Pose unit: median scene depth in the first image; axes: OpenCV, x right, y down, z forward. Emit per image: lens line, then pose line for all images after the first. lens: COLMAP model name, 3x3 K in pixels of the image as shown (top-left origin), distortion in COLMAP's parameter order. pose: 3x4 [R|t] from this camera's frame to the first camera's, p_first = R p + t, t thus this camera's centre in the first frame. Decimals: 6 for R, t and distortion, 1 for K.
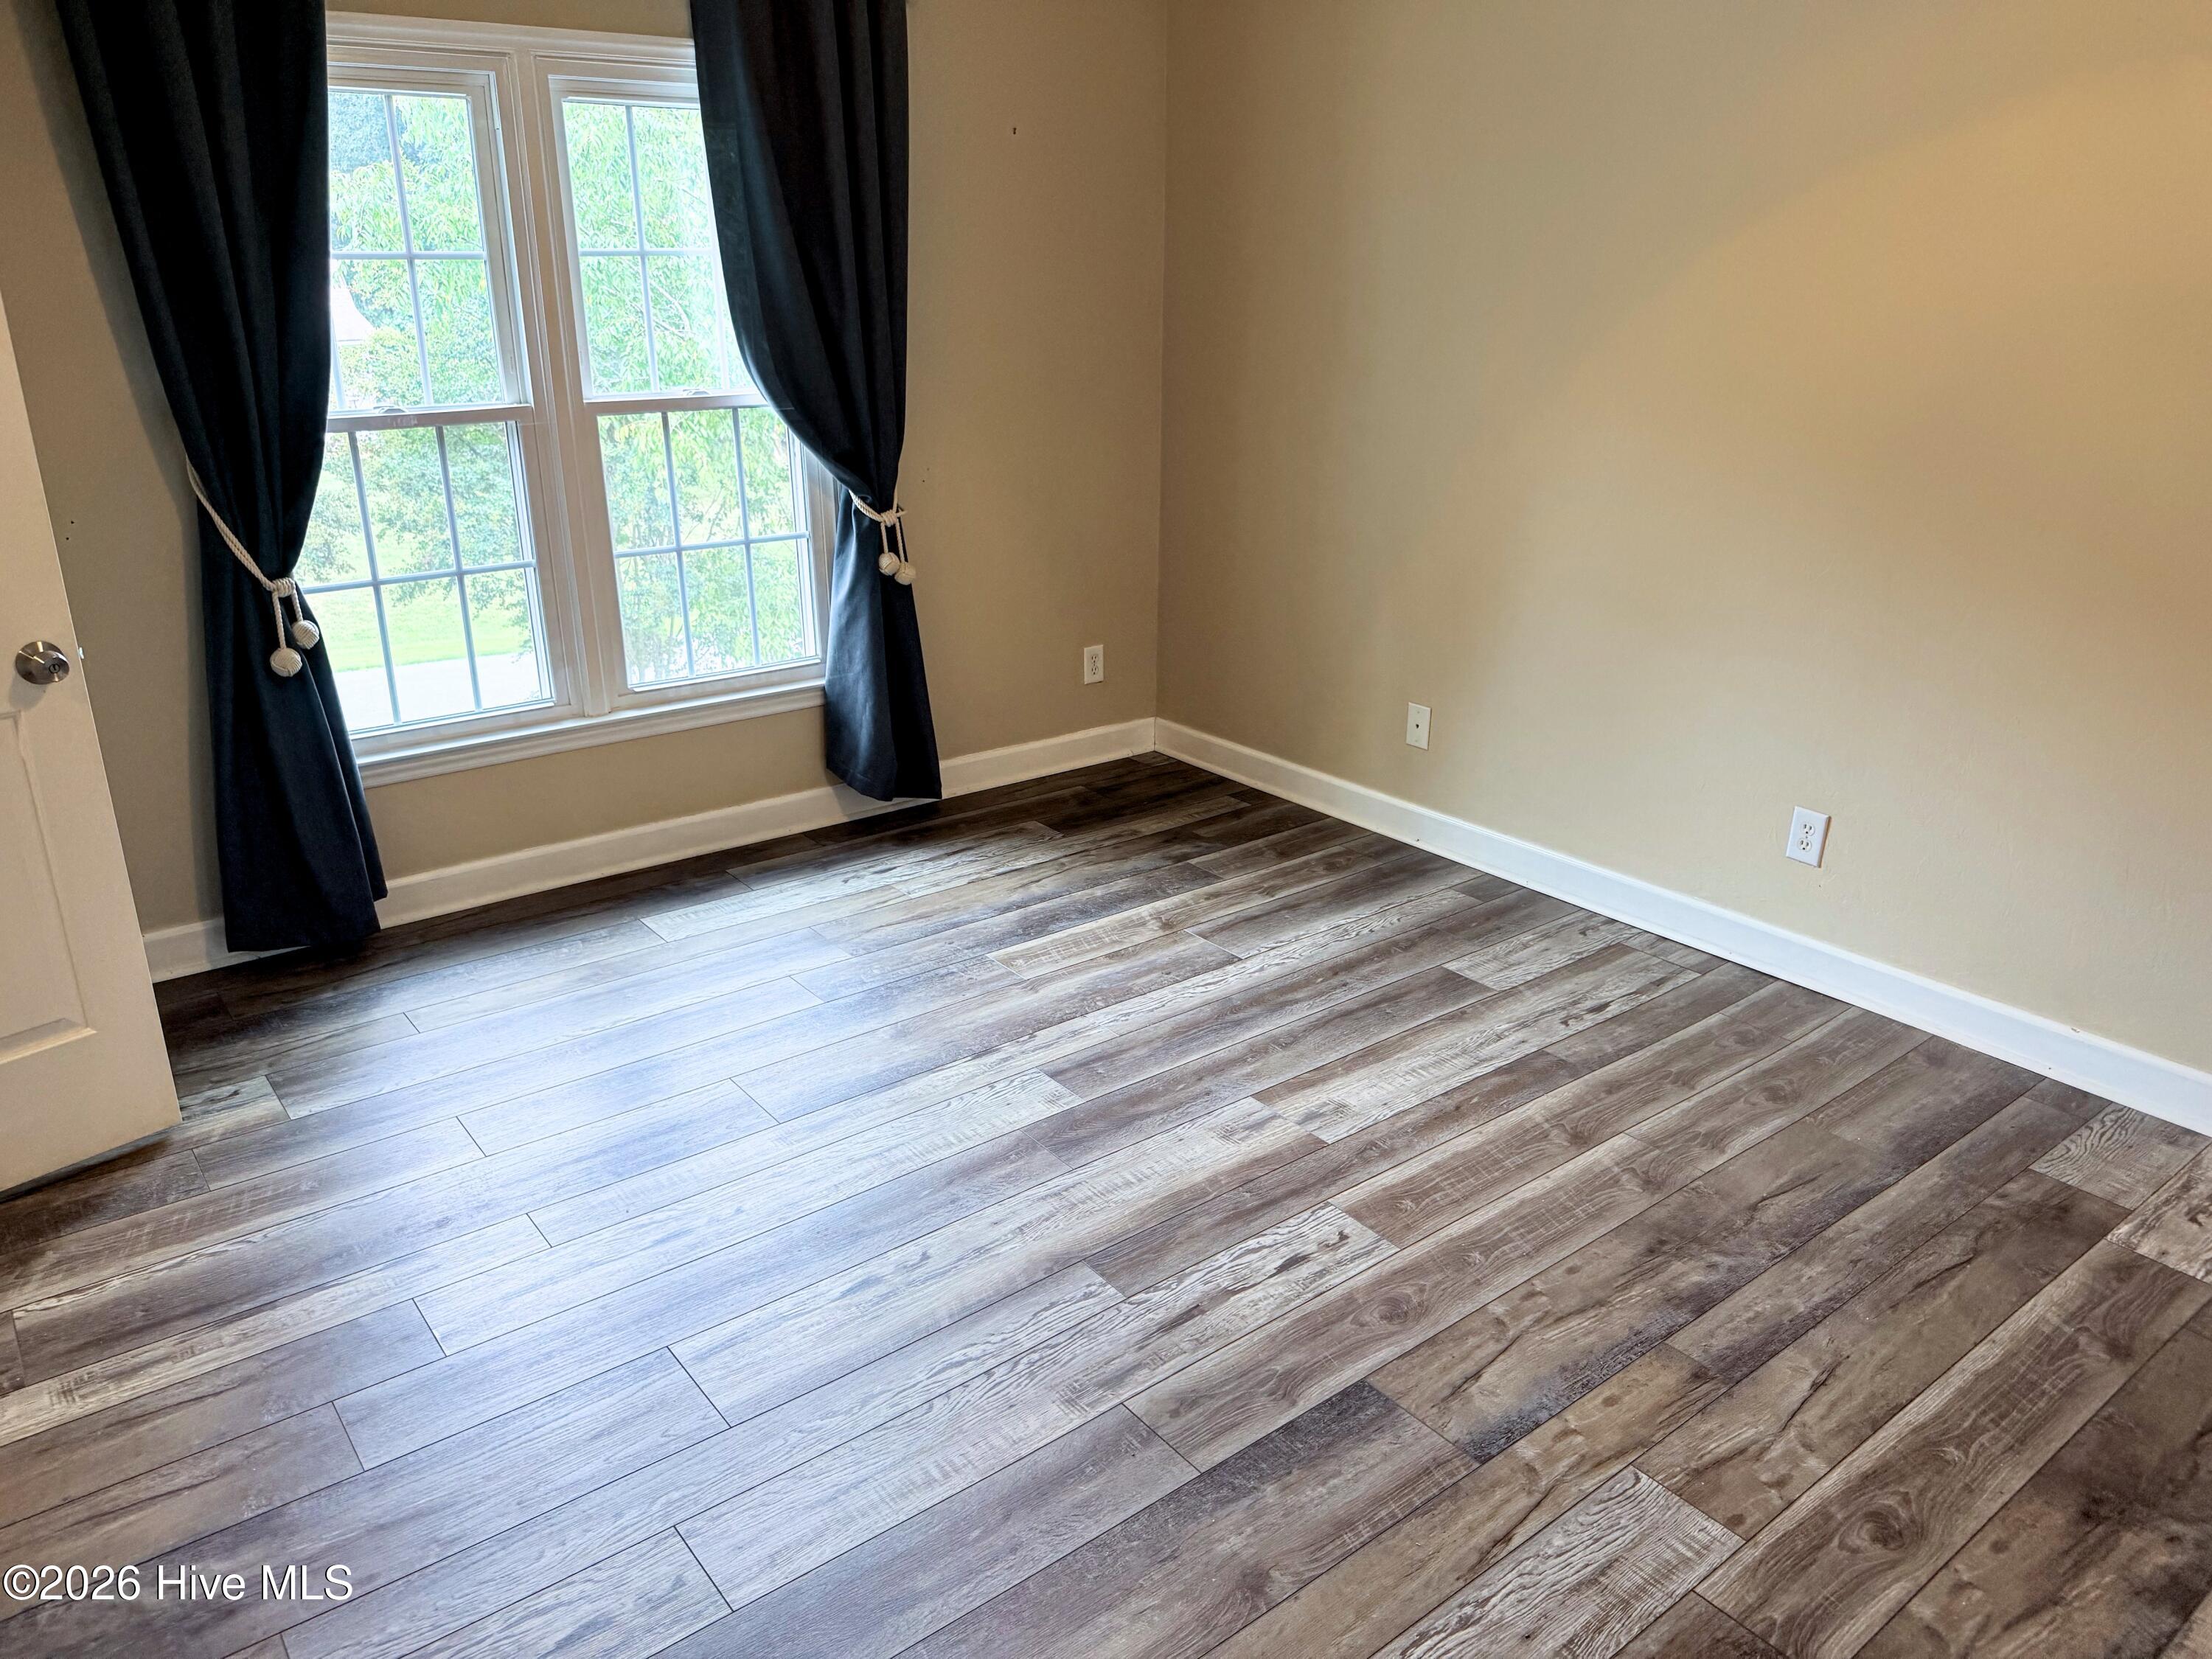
lens RADIAL K [[1566.3, 0, 1106.0], [0, 1566.3, 829.5], [0, 0, 1]] dist [0.099884, -0.176894]
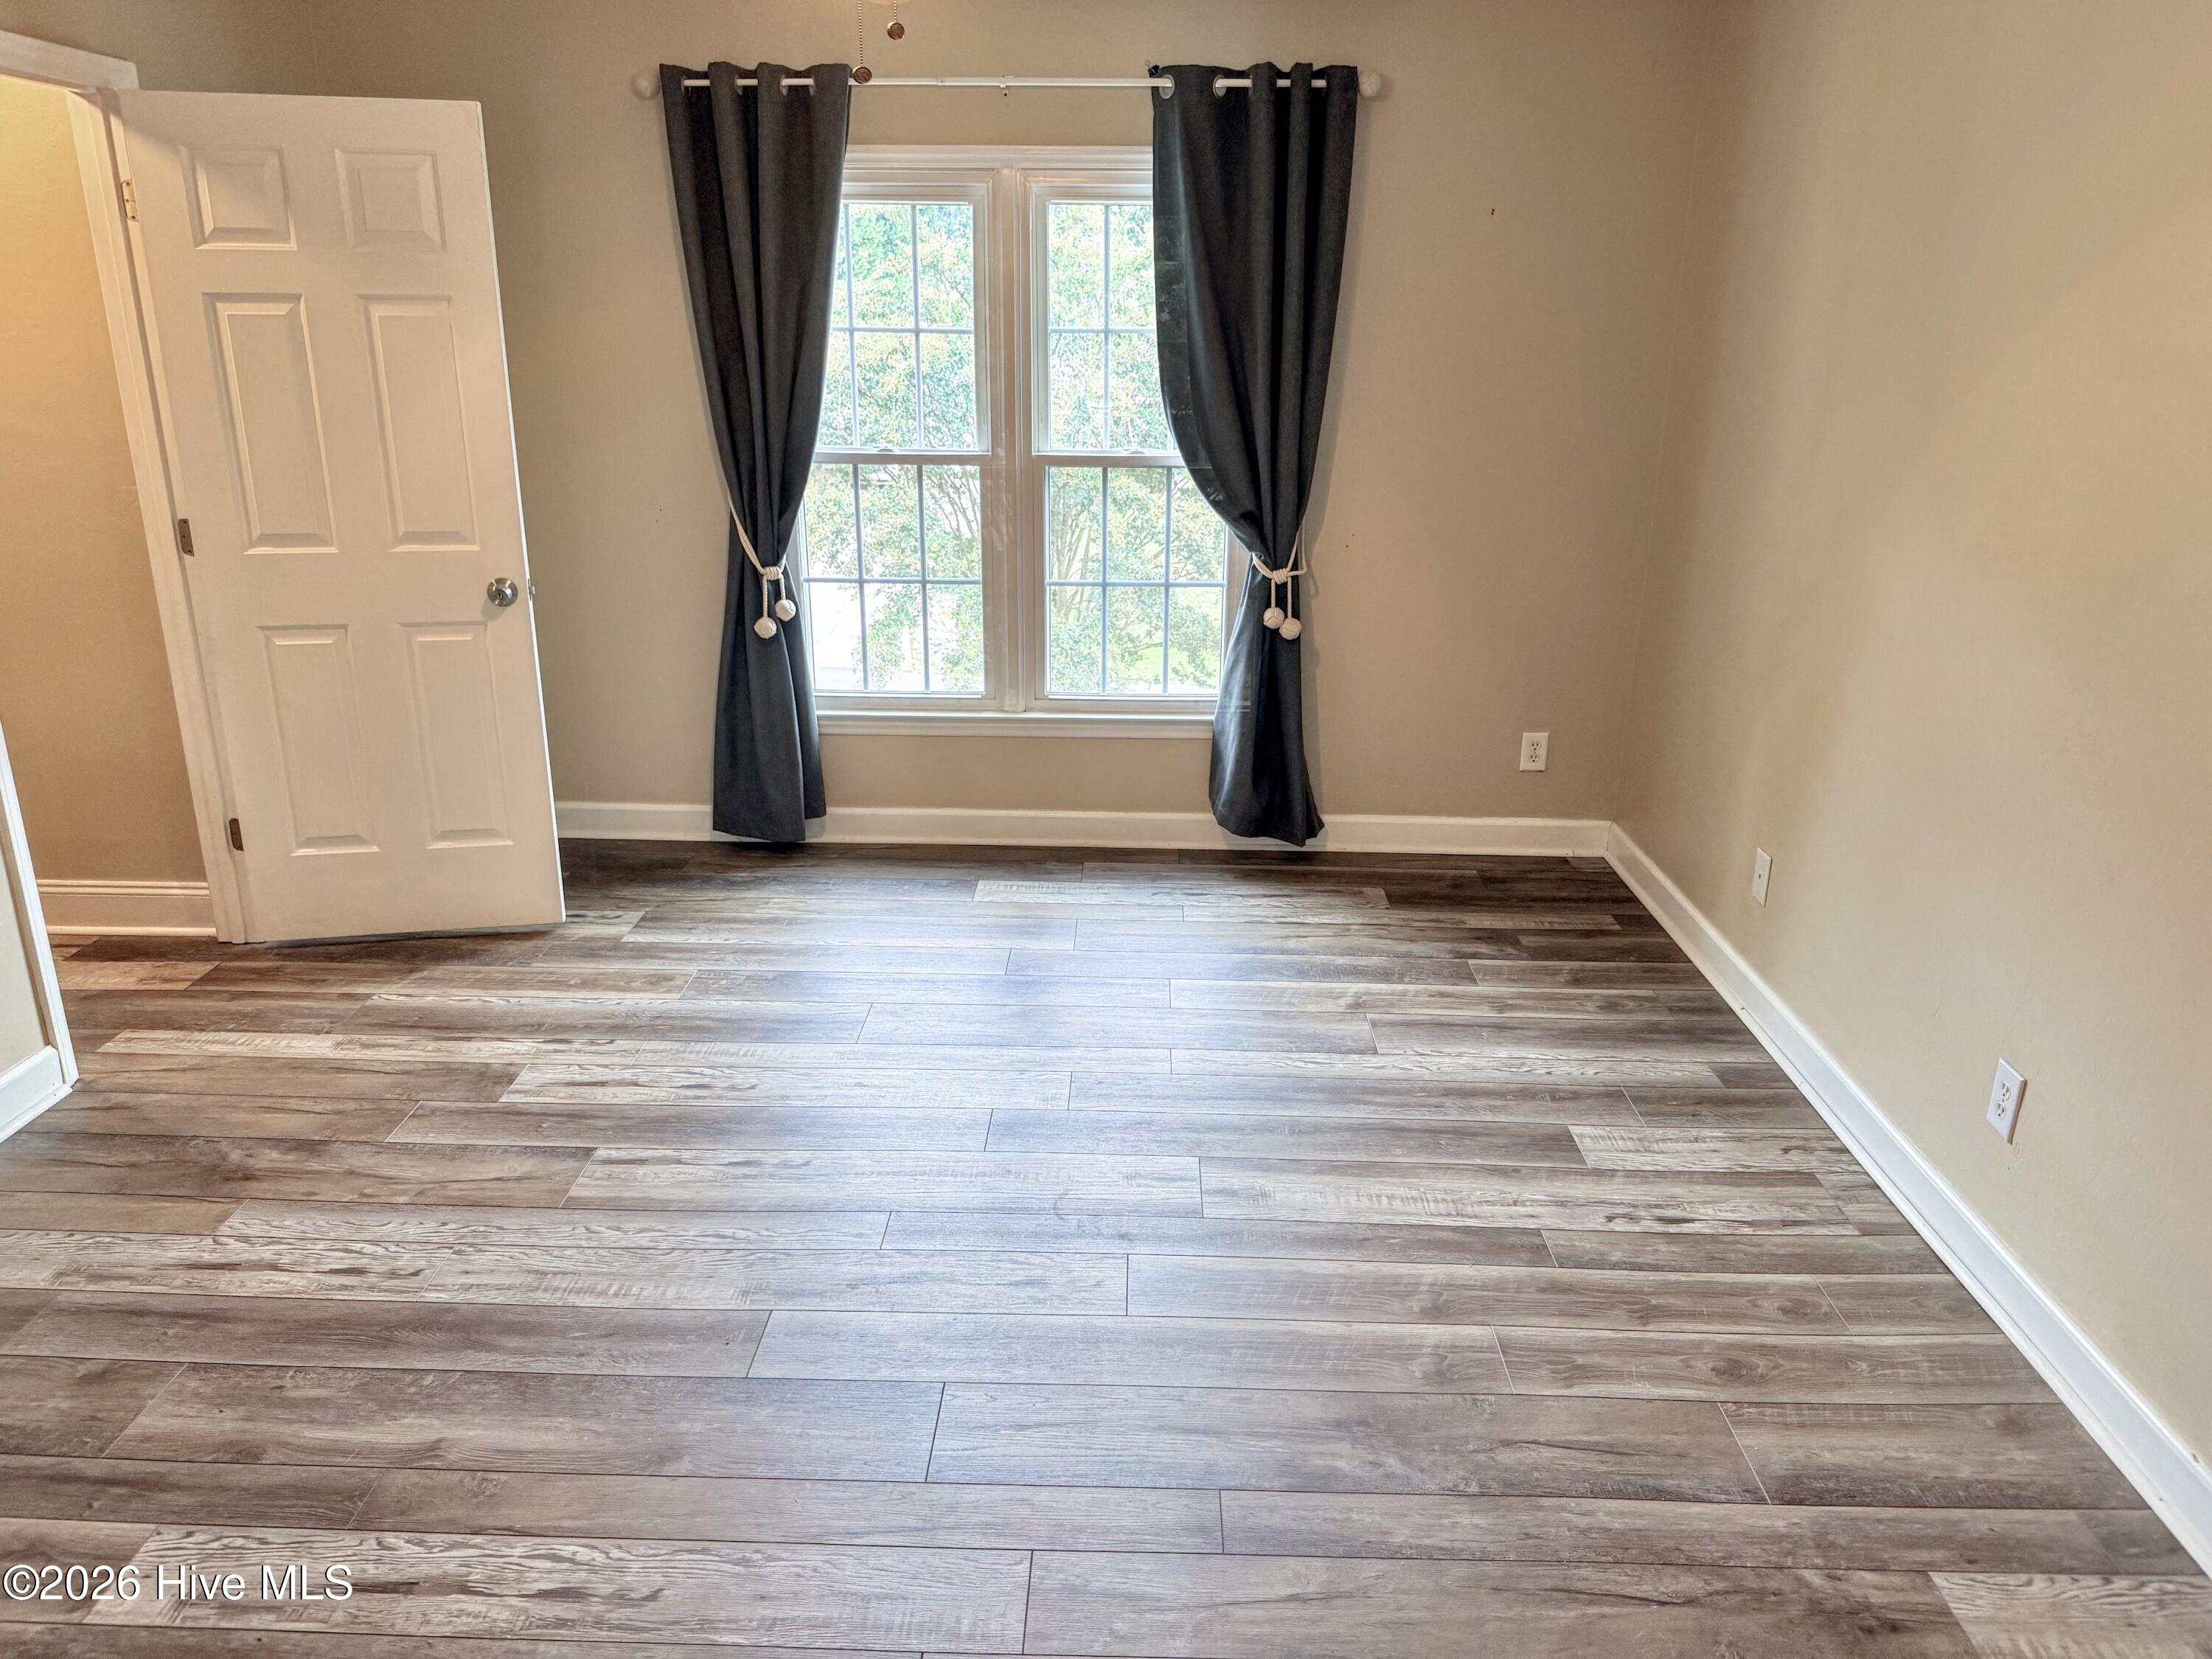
lens RADIAL K [[1565.3, 0, 1106.0], [0, 1565.3, 829.5], [0, 0, 1]] dist [0.038315, -0.062520]
pose [[0.769645, 0.203523, -0.605165, 0.506301], [-0.225491, 0.973400, 0.040586, -0.052576], [0.597328, 0.105223, 0.795065, 0.114191]]
